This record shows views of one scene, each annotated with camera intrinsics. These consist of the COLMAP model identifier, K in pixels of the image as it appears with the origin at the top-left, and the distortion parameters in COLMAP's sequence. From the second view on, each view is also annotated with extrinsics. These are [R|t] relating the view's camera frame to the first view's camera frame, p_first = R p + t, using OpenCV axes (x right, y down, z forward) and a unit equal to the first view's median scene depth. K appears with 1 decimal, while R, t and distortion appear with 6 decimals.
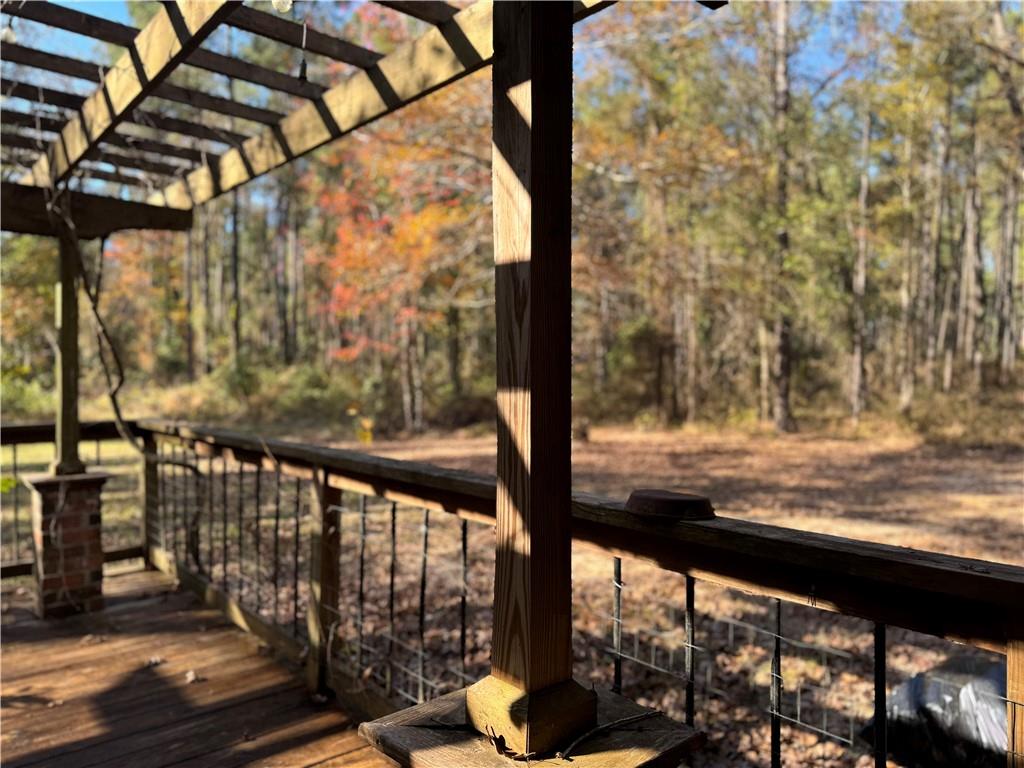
lens RADIAL K [[723.3, 0, 517.5], [0, 723.3, 380.7], [0, 0, 1]] dist [0.070652, -0.091012]
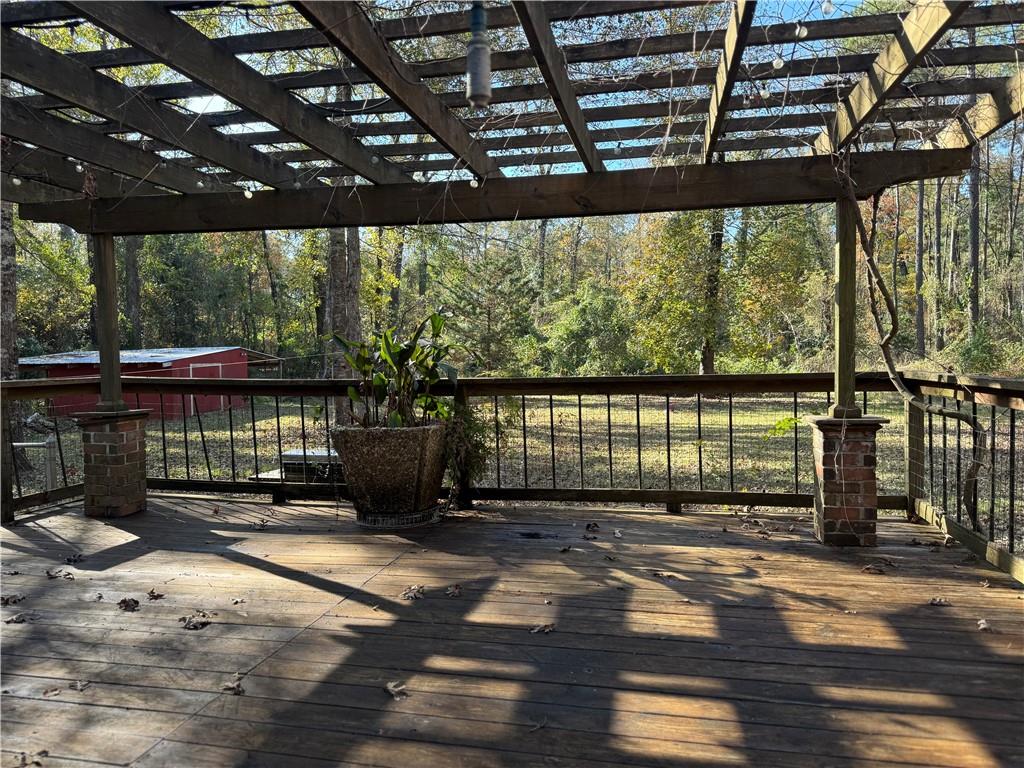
lens RADIAL K [[723.3, 0, 513.6], [0, 723.3, 384.6], [0, 0, 1]] dist [0.070652, -0.091012]
pose [[0.603353, 0.021872, -0.797174, -0.043511], [0.006187, 0.999465, 0.032105, 0.040419], [0.797450, -0.024303, 0.602895, -0.047112]]
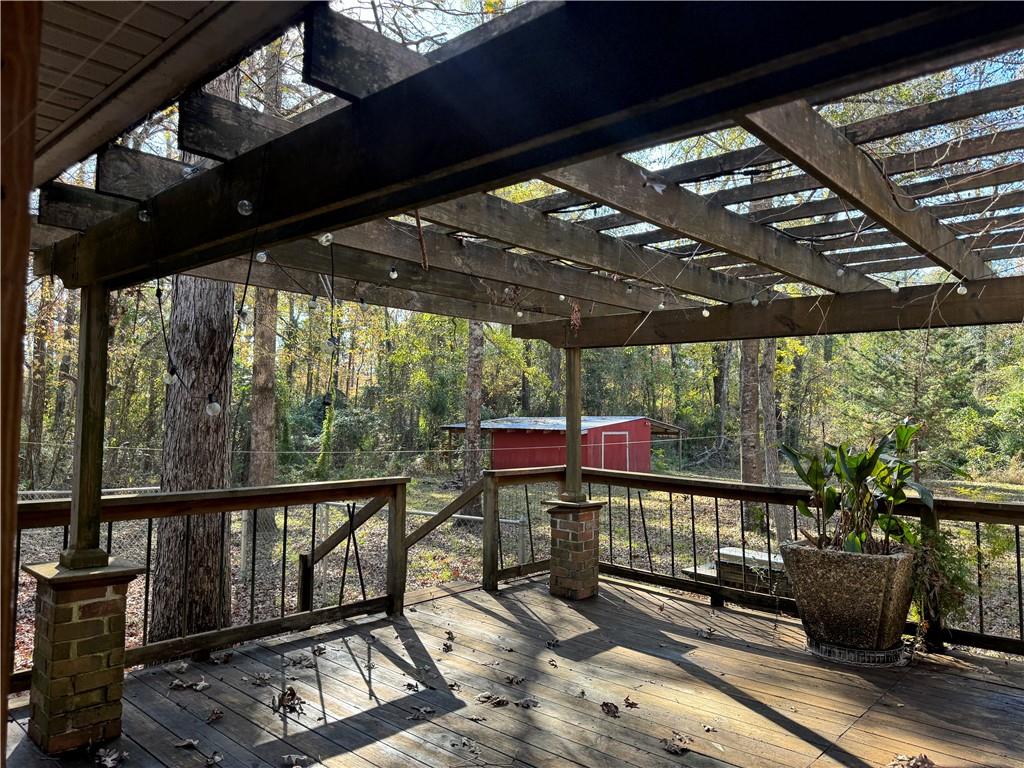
lens RADIAL K [[723.3, 0, 516.6], [0, 723.3, 383.5], [0, 0, 1]] dist [0.070652, -0.091012]
pose [[0.120073, -0.054035, -0.991293, -0.061960], [-0.025891, 0.998008, -0.057537, -0.032287], [0.992427, 0.032575, 0.118435, -0.135413]]
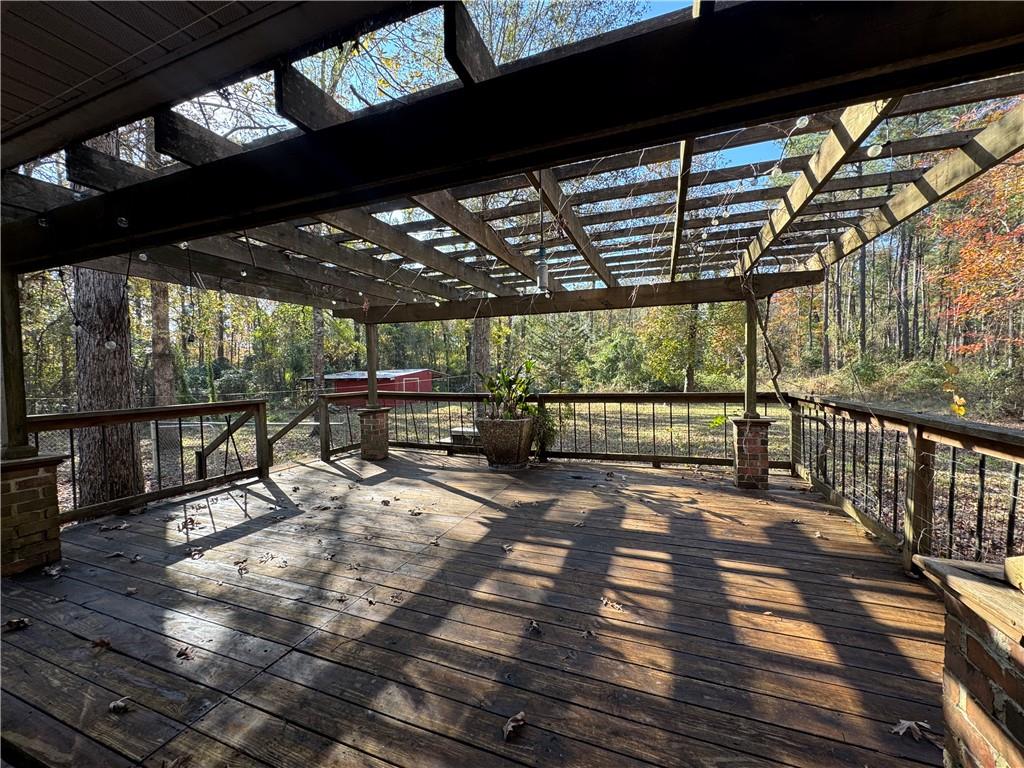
lens RADIAL K [[407.1, 0, 509.5], [0, 407.1, 387.3], [0, 0, 1]] dist [-0.002360, 0.000973]
pose [[0.468947, 0.020467, -0.882989, 0.054144], [0.009418, 0.999559, 0.028171, 0.005533], [0.883176, -0.021527, 0.468547, -0.094486]]
